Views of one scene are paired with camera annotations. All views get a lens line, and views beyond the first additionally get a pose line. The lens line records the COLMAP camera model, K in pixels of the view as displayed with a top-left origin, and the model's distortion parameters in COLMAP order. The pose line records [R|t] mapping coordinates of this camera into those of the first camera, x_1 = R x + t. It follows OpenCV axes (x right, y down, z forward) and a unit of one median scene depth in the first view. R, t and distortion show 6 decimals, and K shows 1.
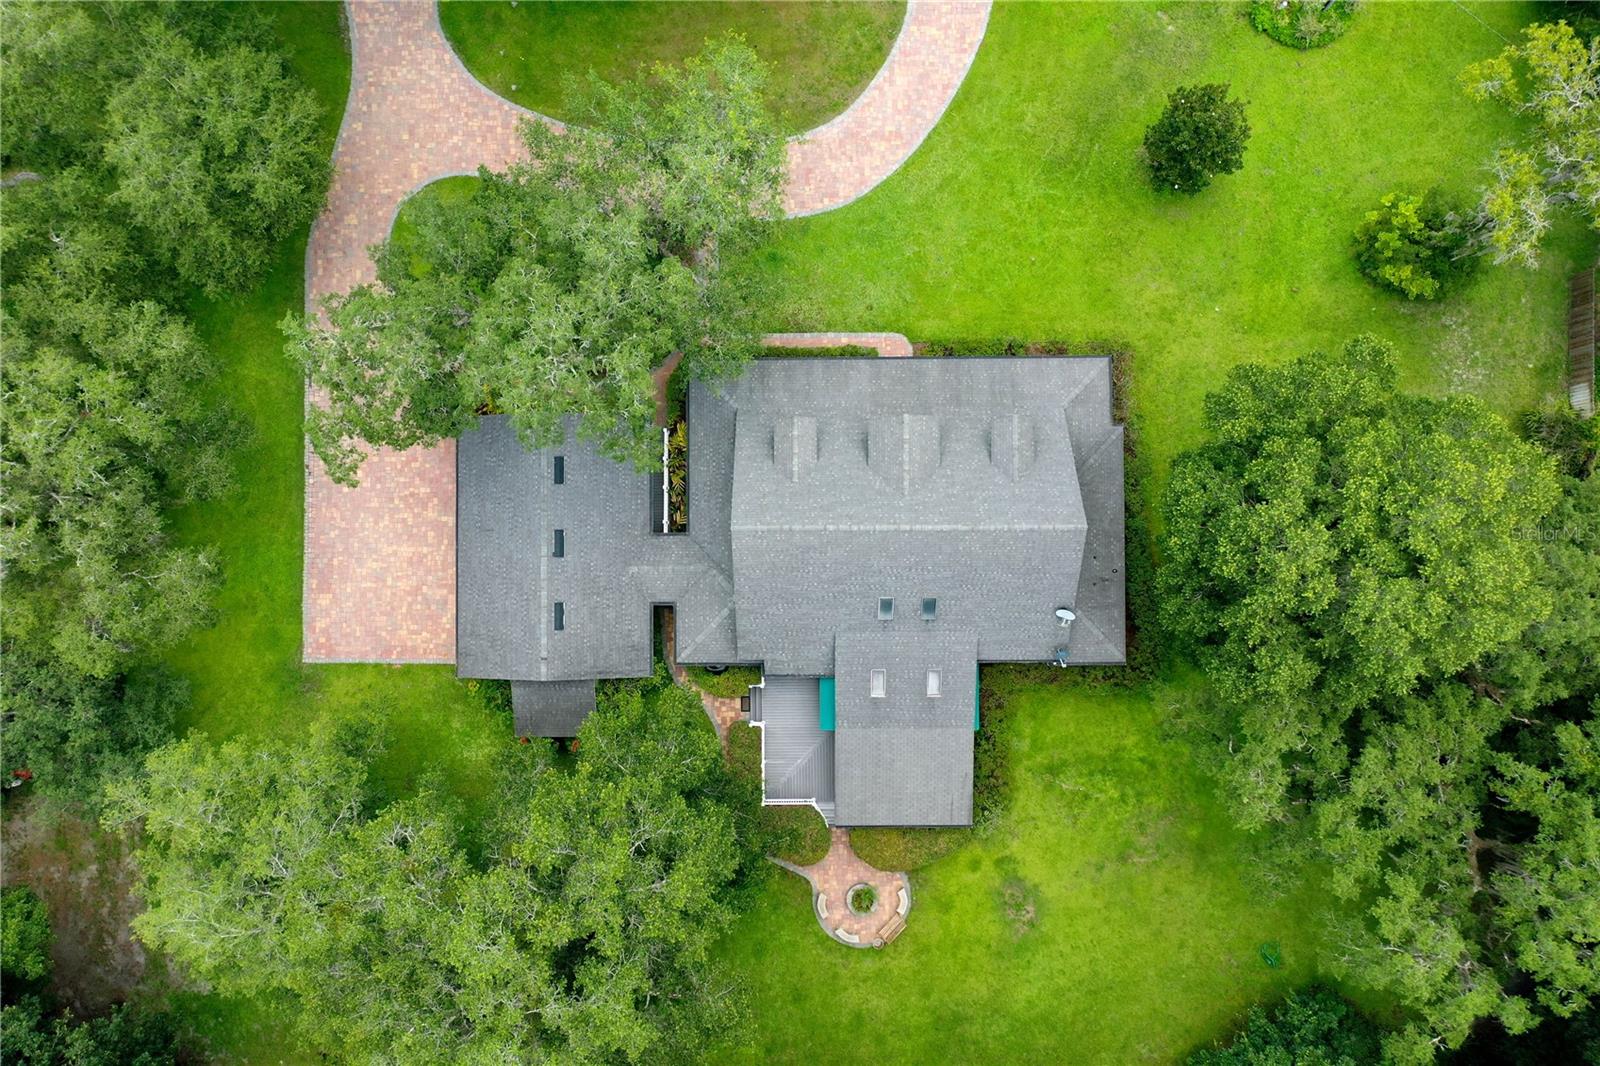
lens RADIAL K [[1296.4, 0, 791.7], [0, 1296.4, 536.4], [0, 0, 1]] dist [-0.007547, 0.007504]
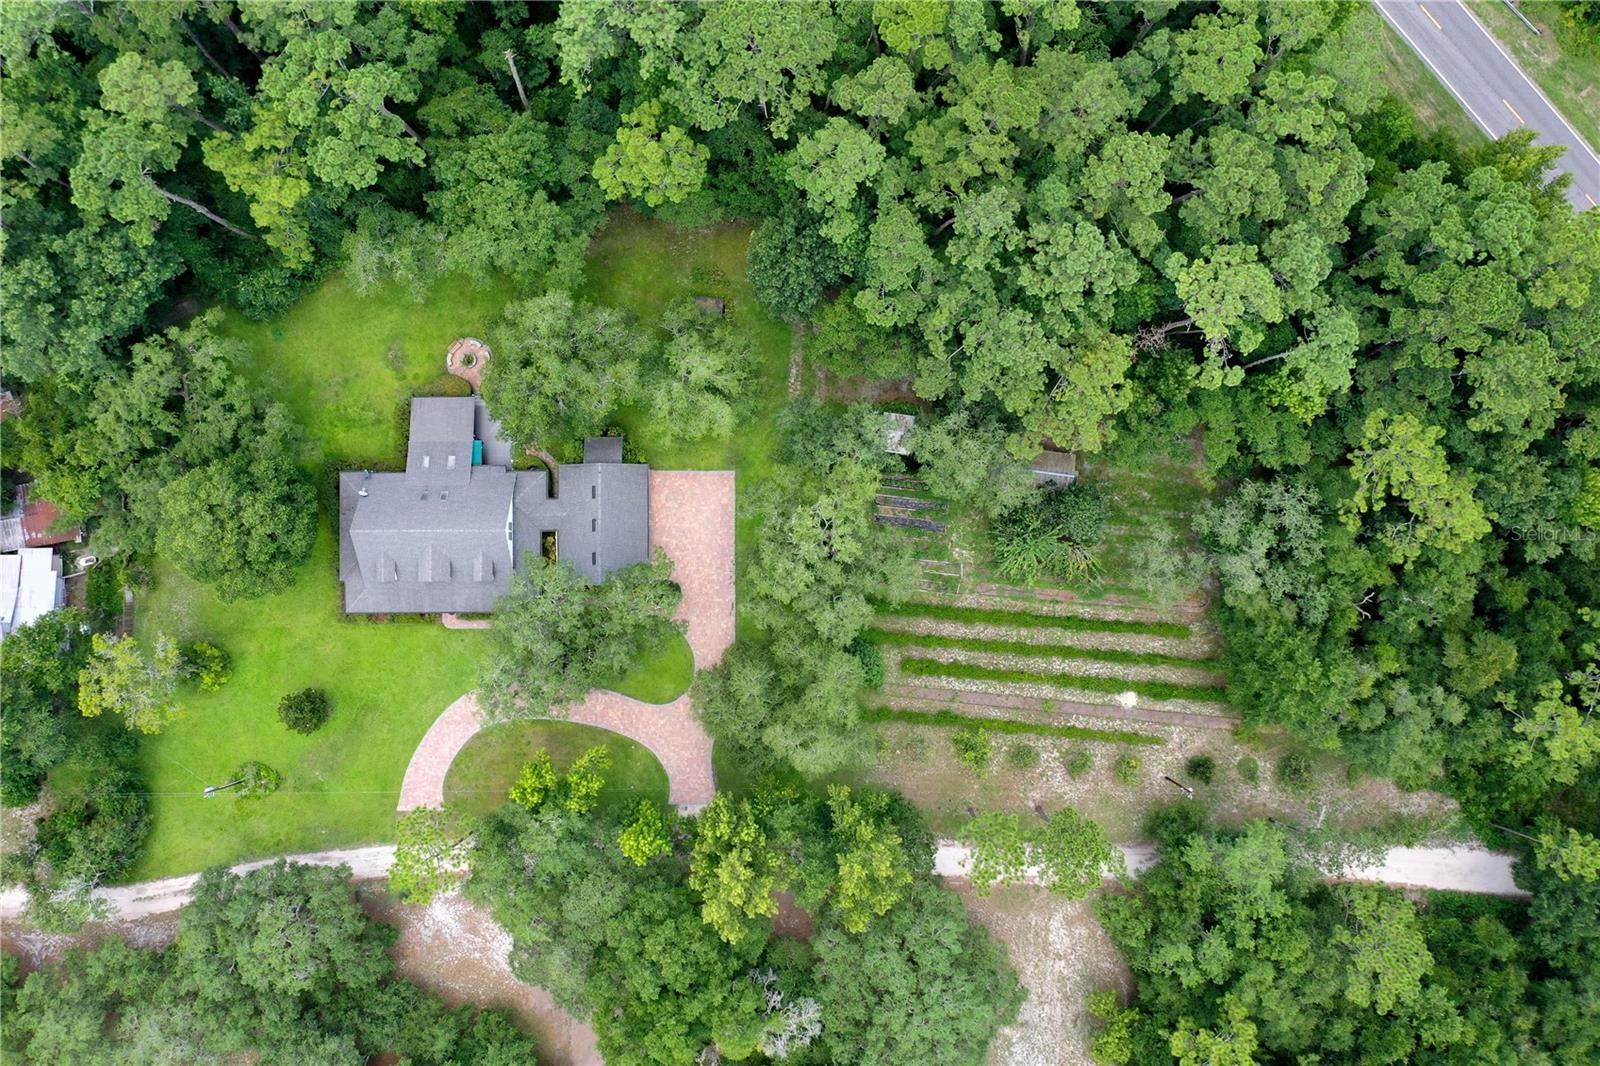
lens RADIAL K [[1296.4, 0, 791.9], [0, 1296.4, 534.2], [0, 0, 1]] dist [-0.007547, 0.007504]
pose [[-0.999930, 0.002969, 0.011428, -0.526008], [-0.002392, -0.998739, 0.050147, -0.118022], [0.011562, 0.050116, 0.998676, -1.160663]]
